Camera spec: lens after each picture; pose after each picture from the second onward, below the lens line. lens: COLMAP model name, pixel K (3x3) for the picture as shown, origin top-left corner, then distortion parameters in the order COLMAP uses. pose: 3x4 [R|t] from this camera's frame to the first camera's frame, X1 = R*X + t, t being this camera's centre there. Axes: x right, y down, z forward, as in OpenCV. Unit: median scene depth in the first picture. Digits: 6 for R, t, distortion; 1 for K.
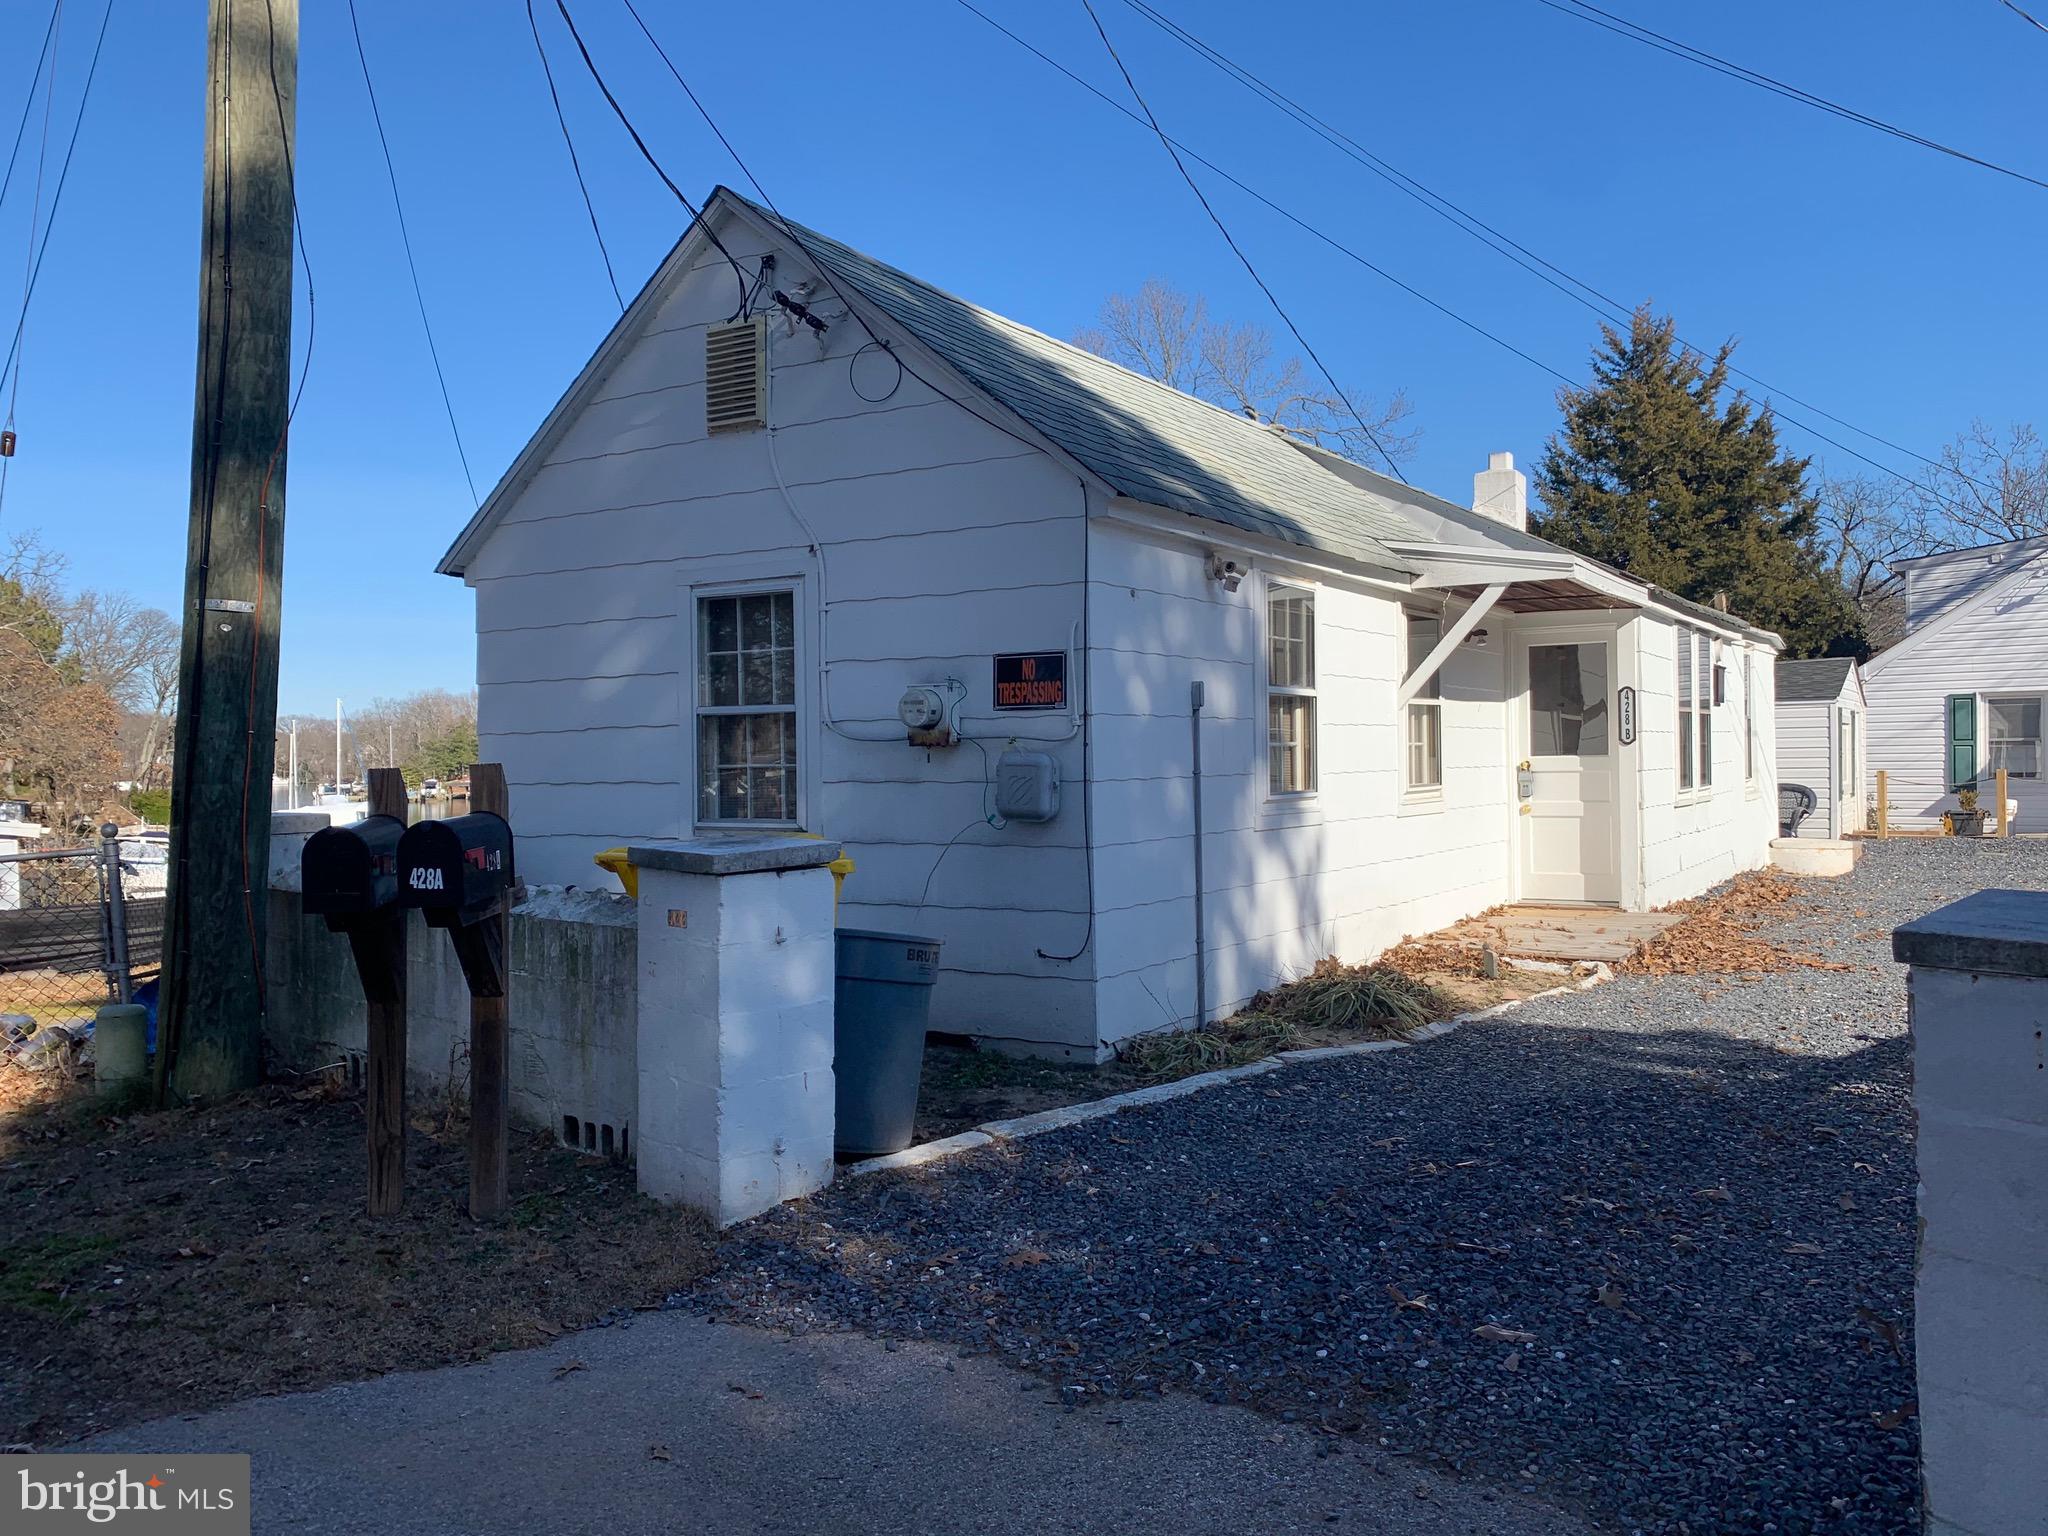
lens RADIAL K [[1559.4, 0, 1026.2], [0, 1559.4, 765.9], [0, 0, 1]] dist [0.051787, -0.040779]
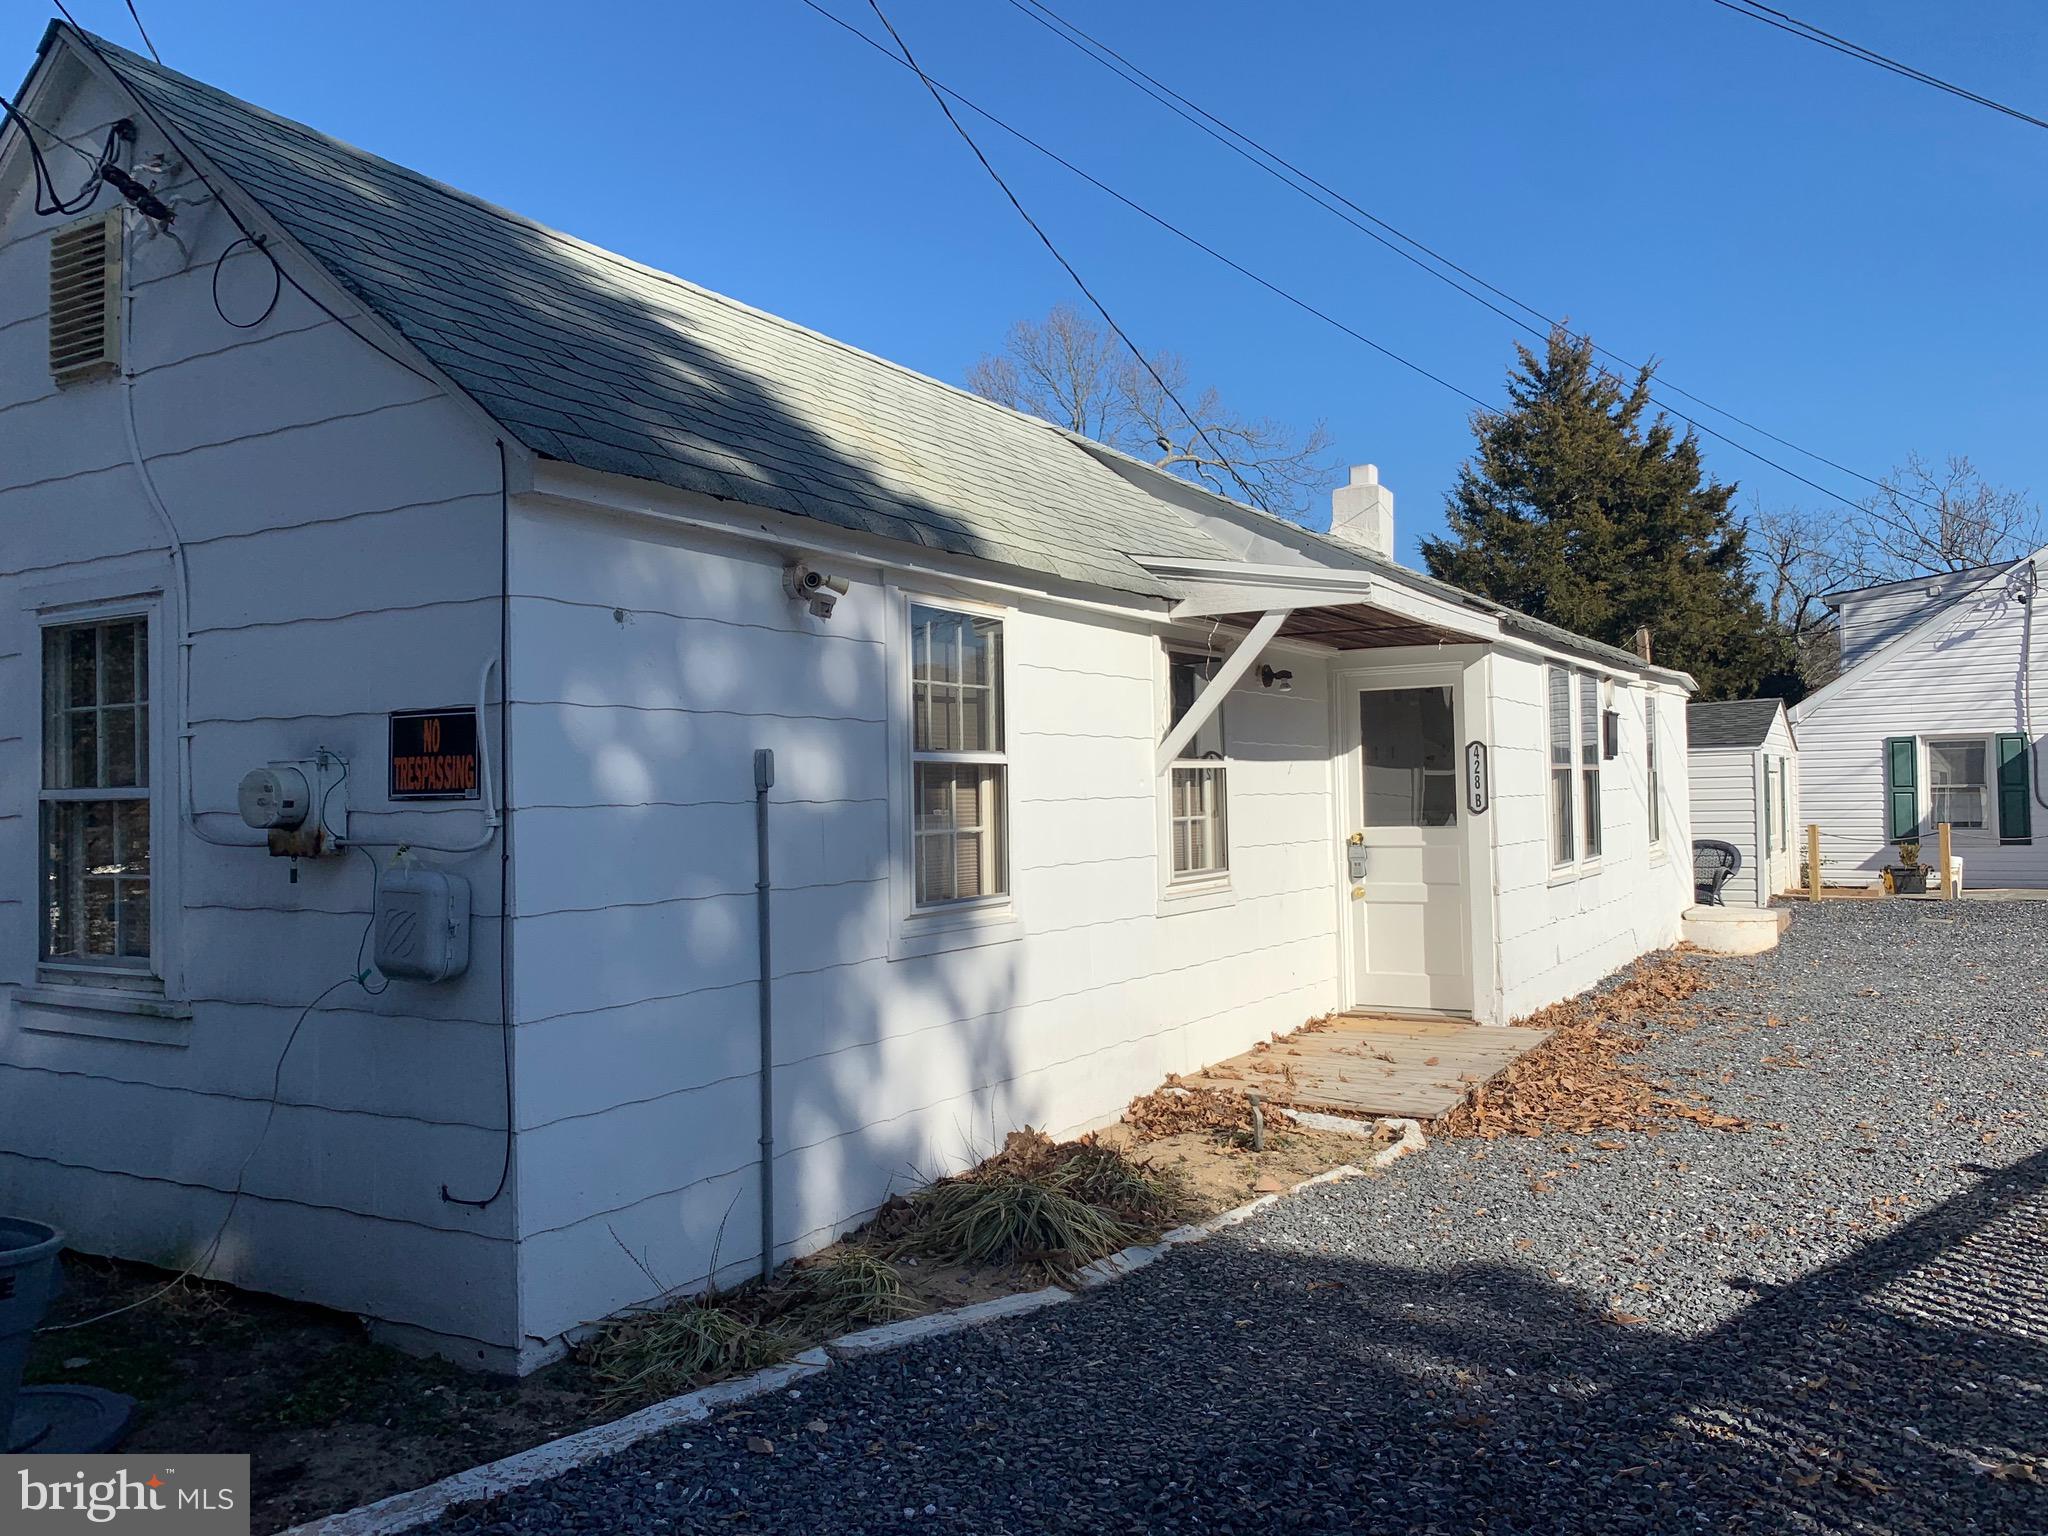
lens RADIAL K [[1559.4, 0, 1024.3], [0, 1559.4, 767.8], [0, 0, 1]] dist [0.051787, -0.040779]
pose [[0.999682, -0.006164, 0.024433, 0.176274], [0.006762, 0.999679, -0.024433, -0.025145], [-0.024274, 0.024591, 0.999403, 0.279499]]
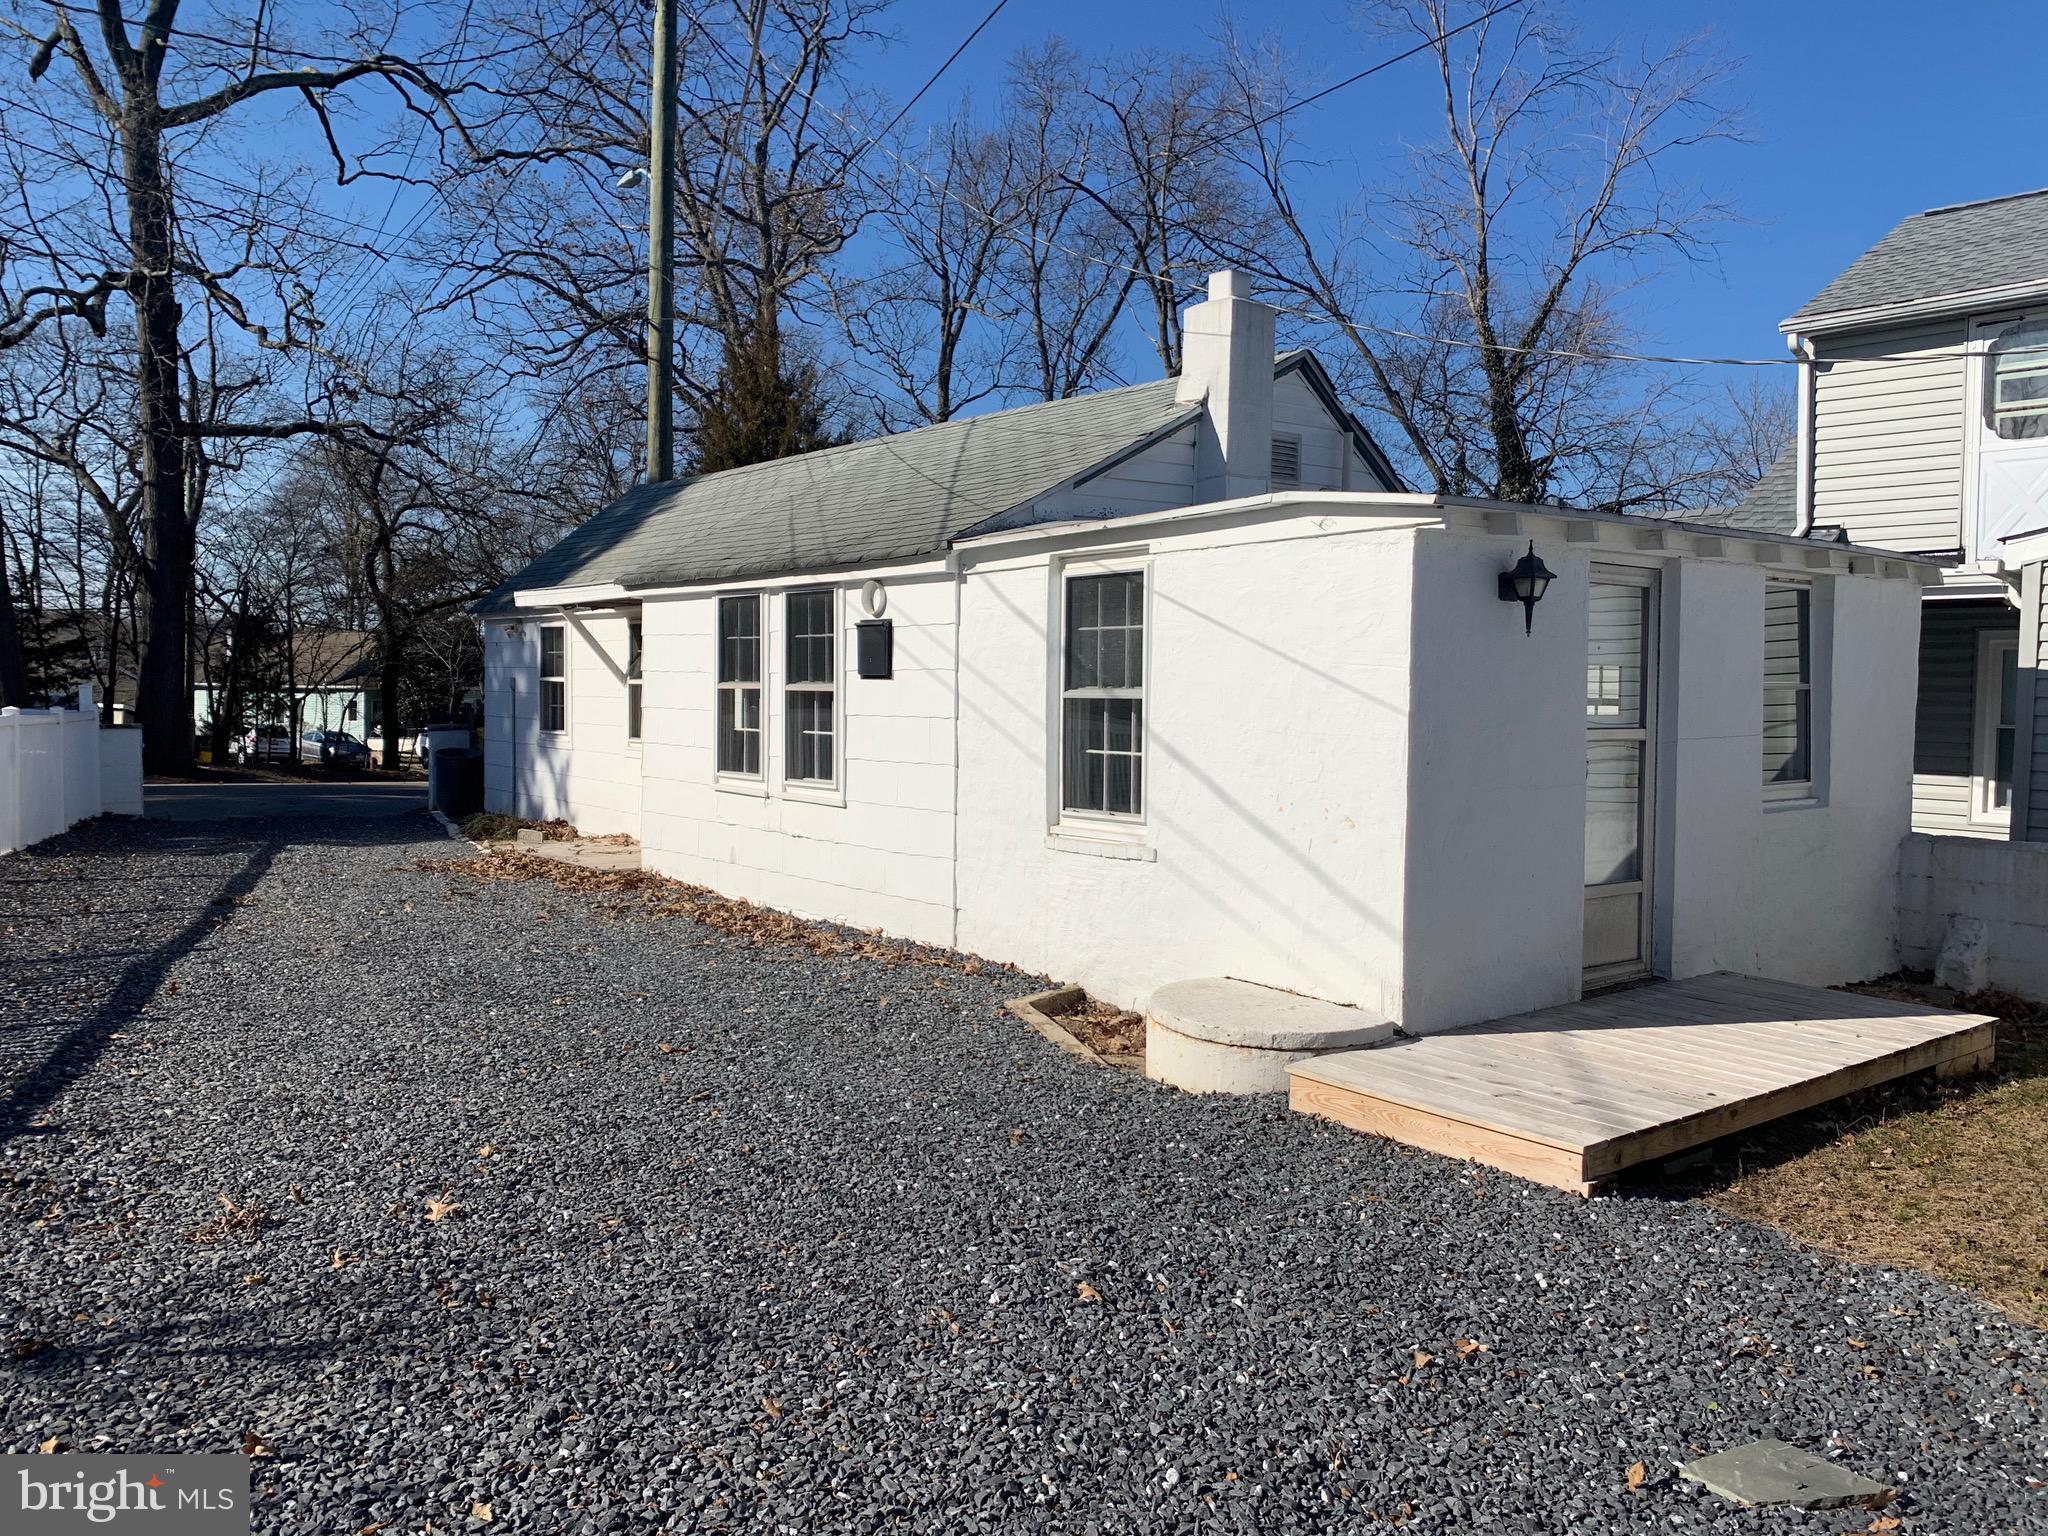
lens RADIAL K [[1559.4, 0, 1023.8], [0, 1559.4, 763.8], [0, 0, 1]] dist [0.051787, -0.040779]
pose [[-0.335680, 0.056858, -0.940259, 1.757397], [-0.016543, 0.997667, 0.066236, -0.079731], [0.941831, 0.037789, -0.333956, 2.131637]]
